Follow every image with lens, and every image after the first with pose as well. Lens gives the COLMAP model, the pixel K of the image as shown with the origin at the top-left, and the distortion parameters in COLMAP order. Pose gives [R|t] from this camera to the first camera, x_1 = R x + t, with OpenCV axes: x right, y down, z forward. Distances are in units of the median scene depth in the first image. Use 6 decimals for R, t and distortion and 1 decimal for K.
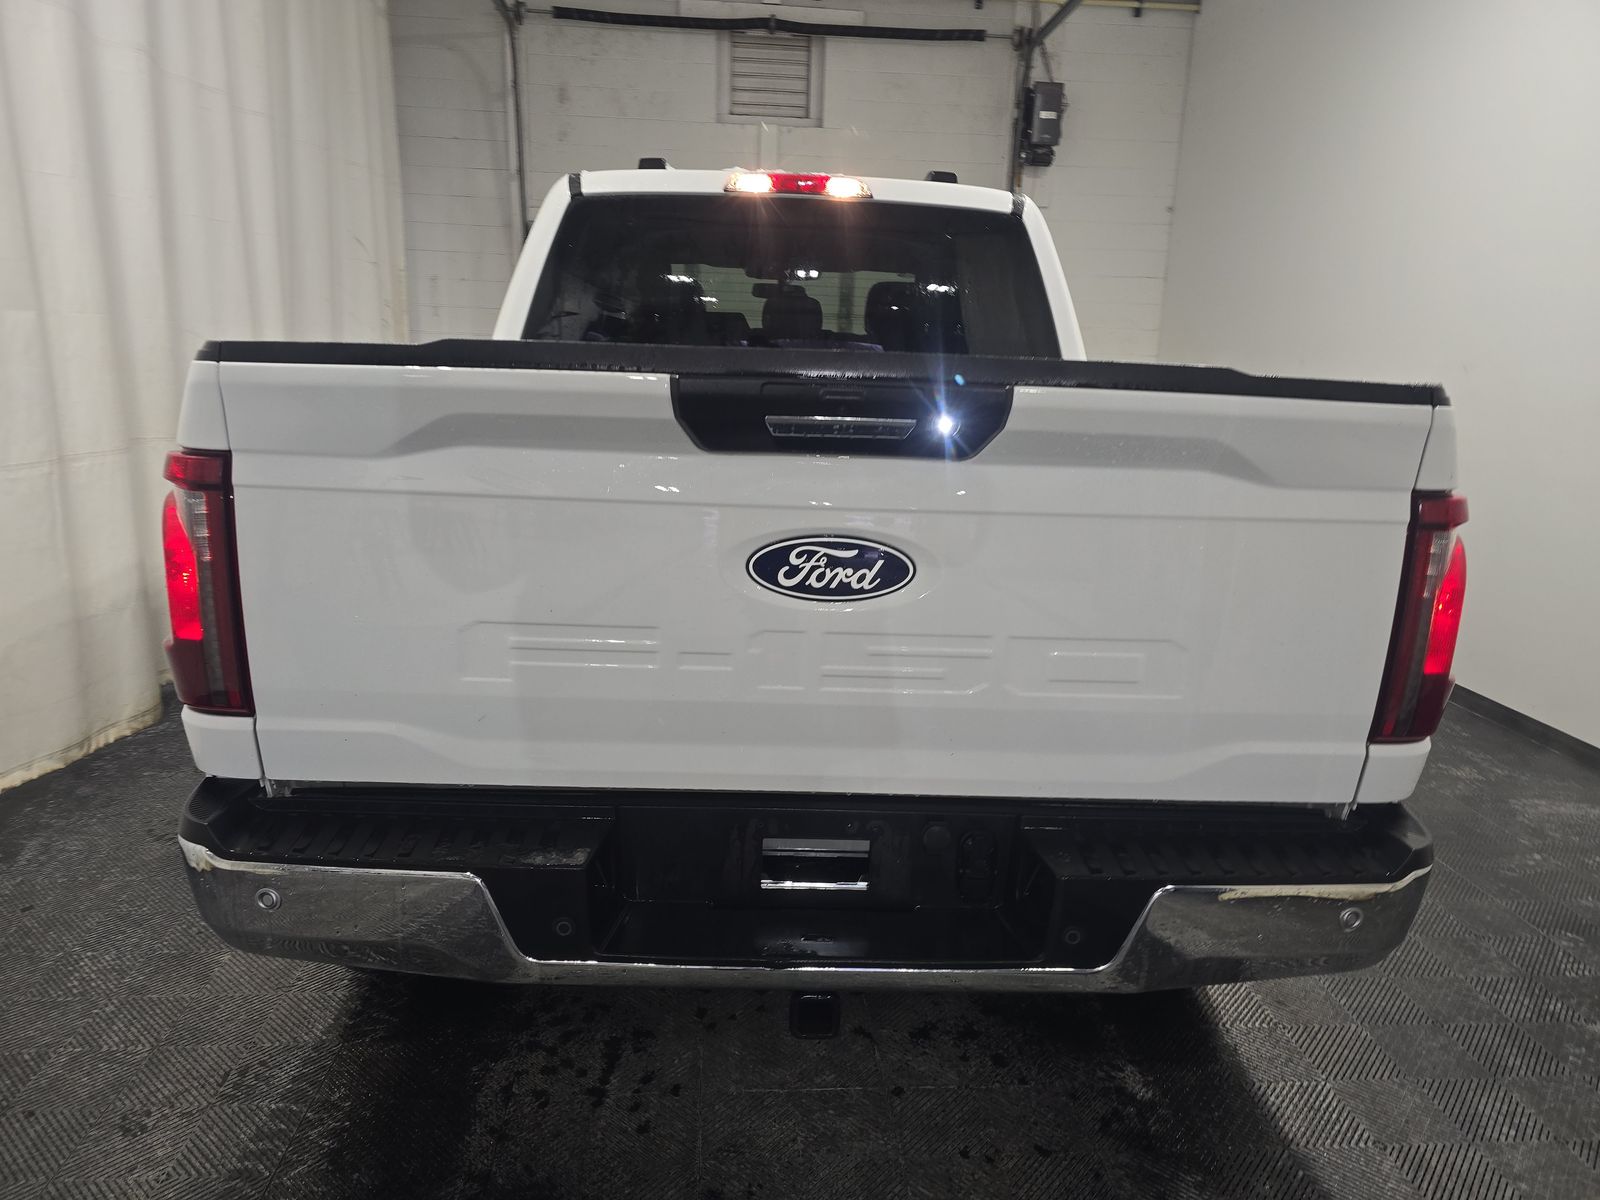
lens RADIAL K [[1060.2, 0, 797.2], [0, 1060.2, 641.0], [0, 0, 1]] dist [0.072550, -0.060107]
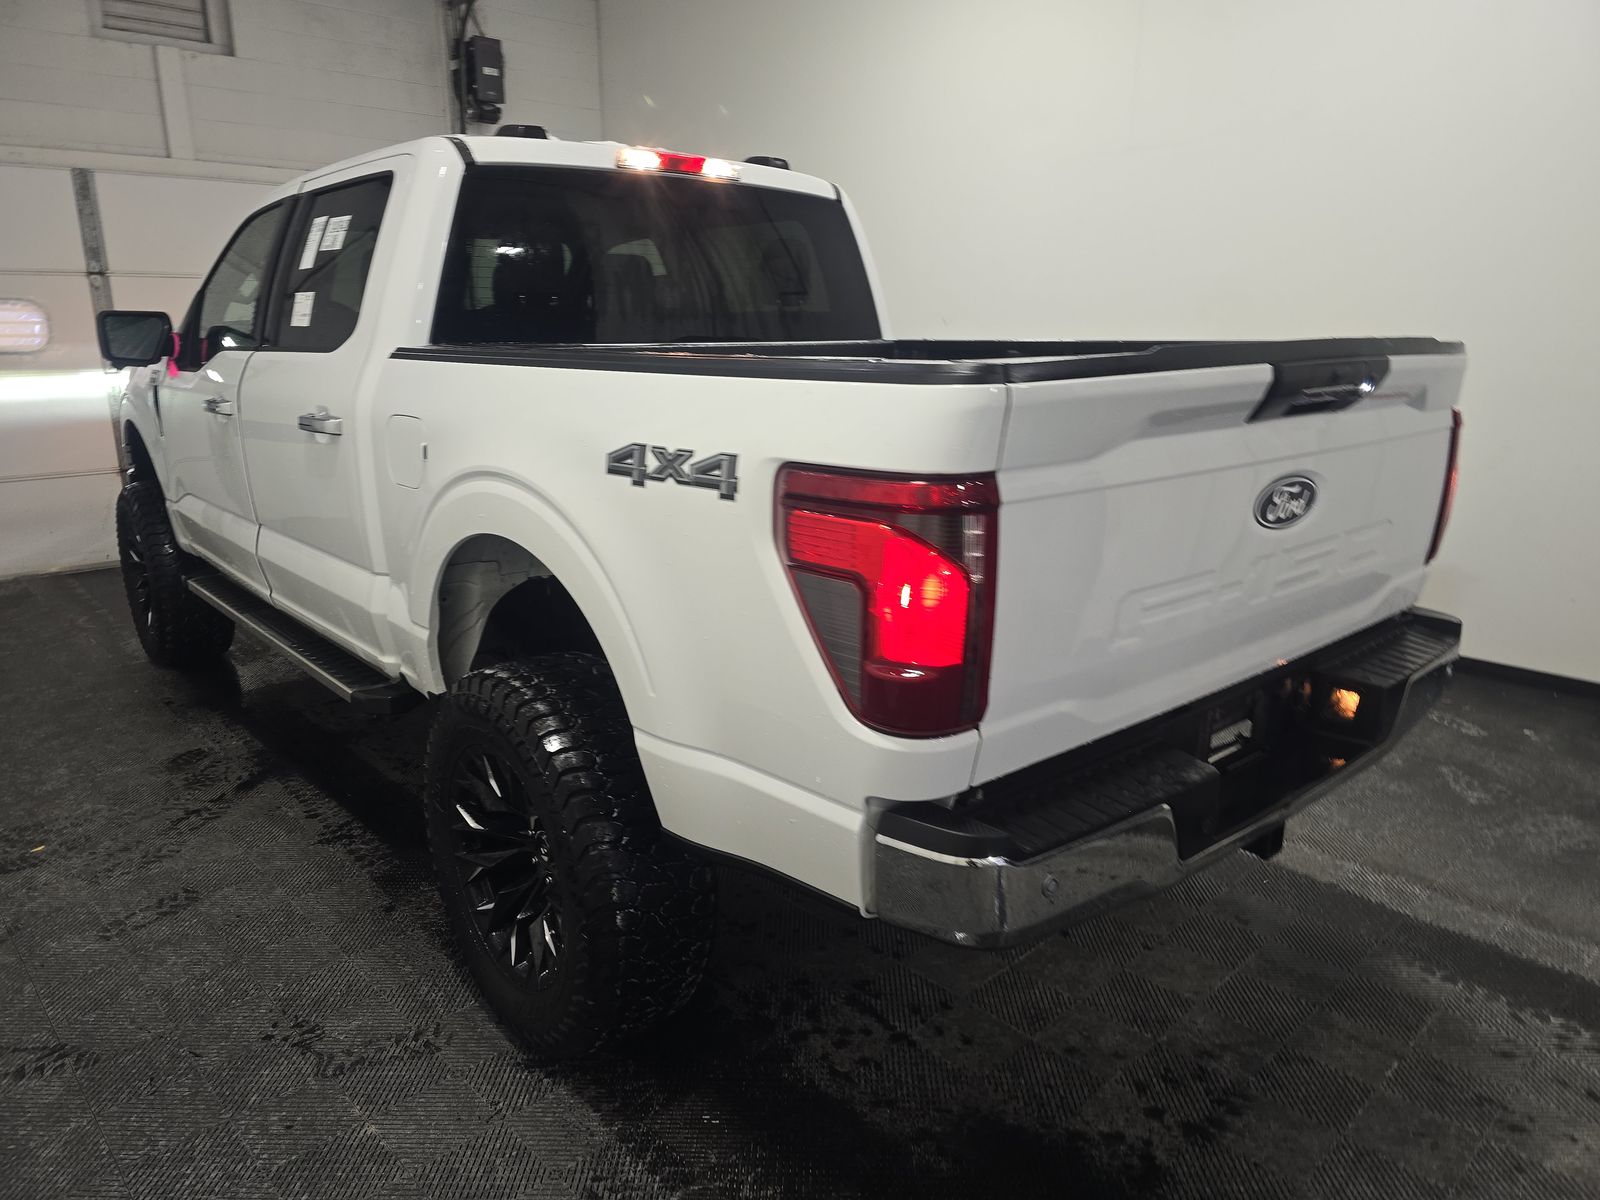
lens RADIAL K [[1054.9, 0, 800.8], [0, 1054.9, 634.8], [0, 0, 1]] dist [0.067250, -0.052024]
pose [[0.779206, -0.212138, 0.589776, -0.595170], [0.188894, 0.976712, 0.101751, -0.074081], [-0.597626, 0.032120, 0.801131, 0.142102]]
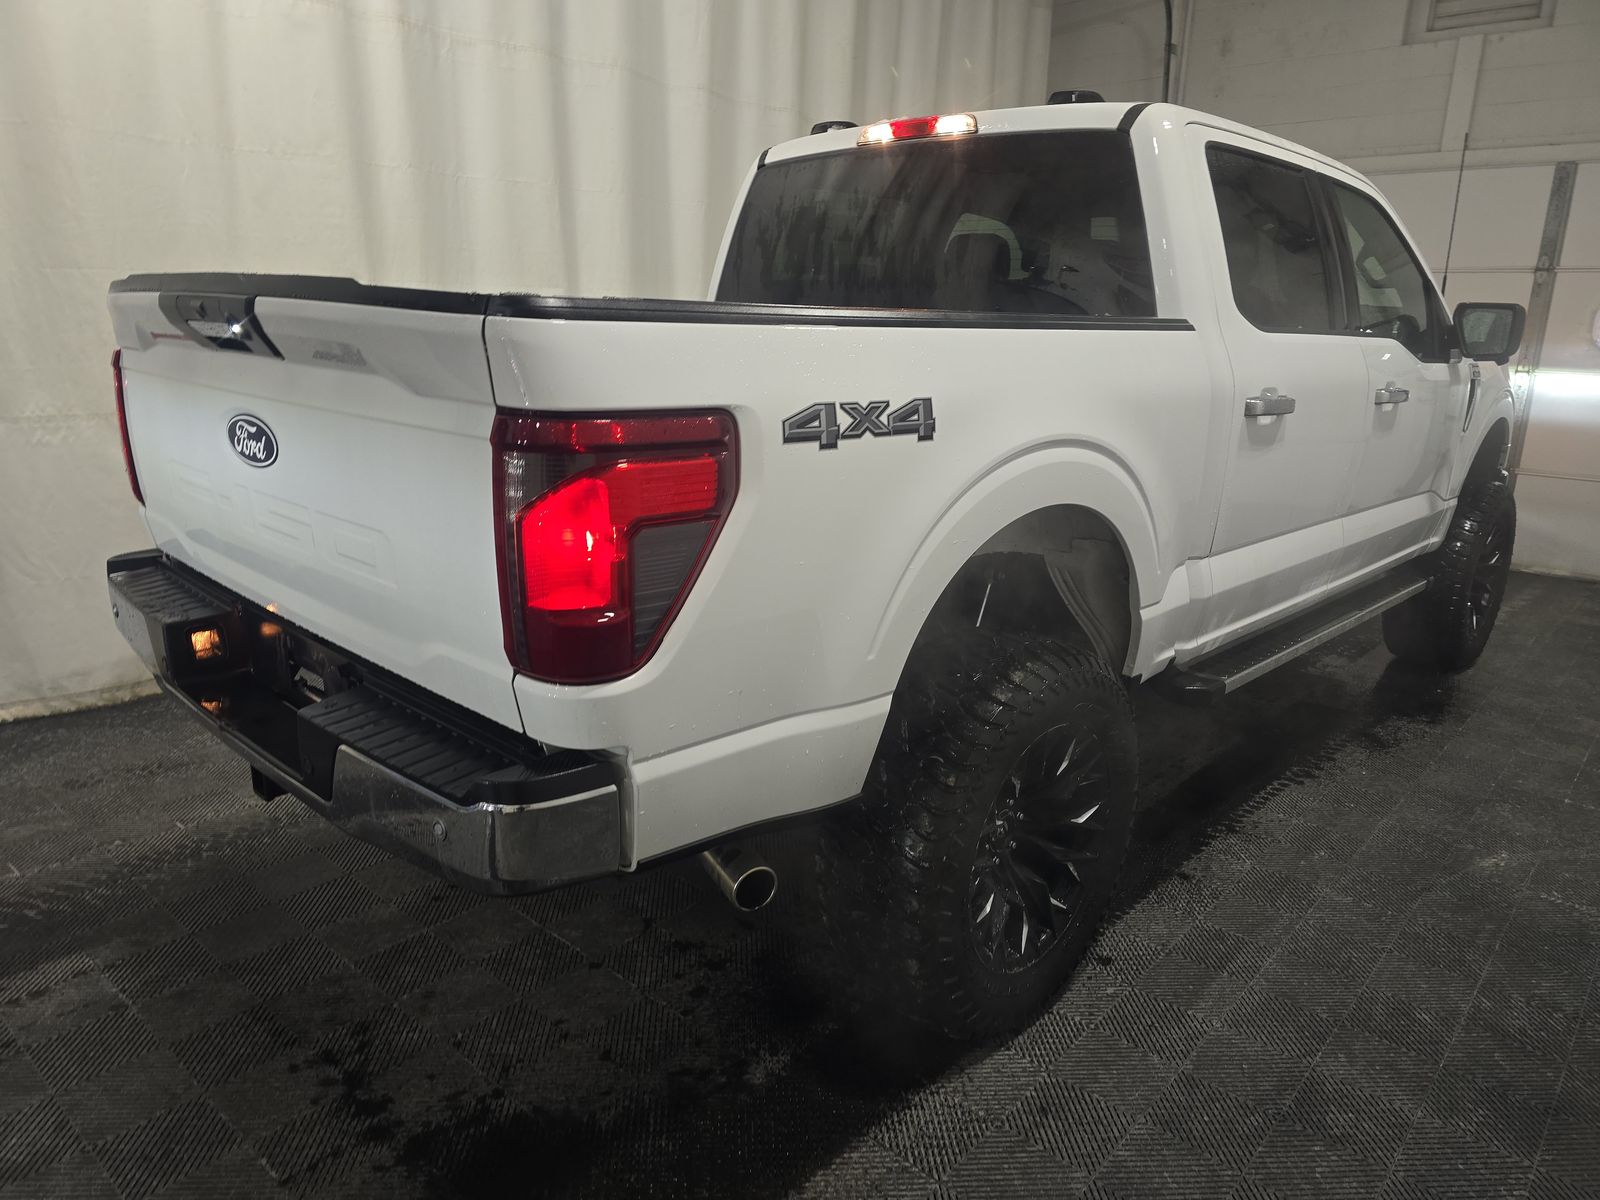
lens RADIAL K [[1060.2, 0, 797.2], [0, 1060.2, 641.0], [0, 0, 1]] dist [0.072550, -0.060107]
pose [[0.695752, 0.196646, -0.690840, 0.699026], [-0.187866, 0.978134, 0.089222, -0.033781], [0.693279, 0.067709, 0.717481, 0.248007]]
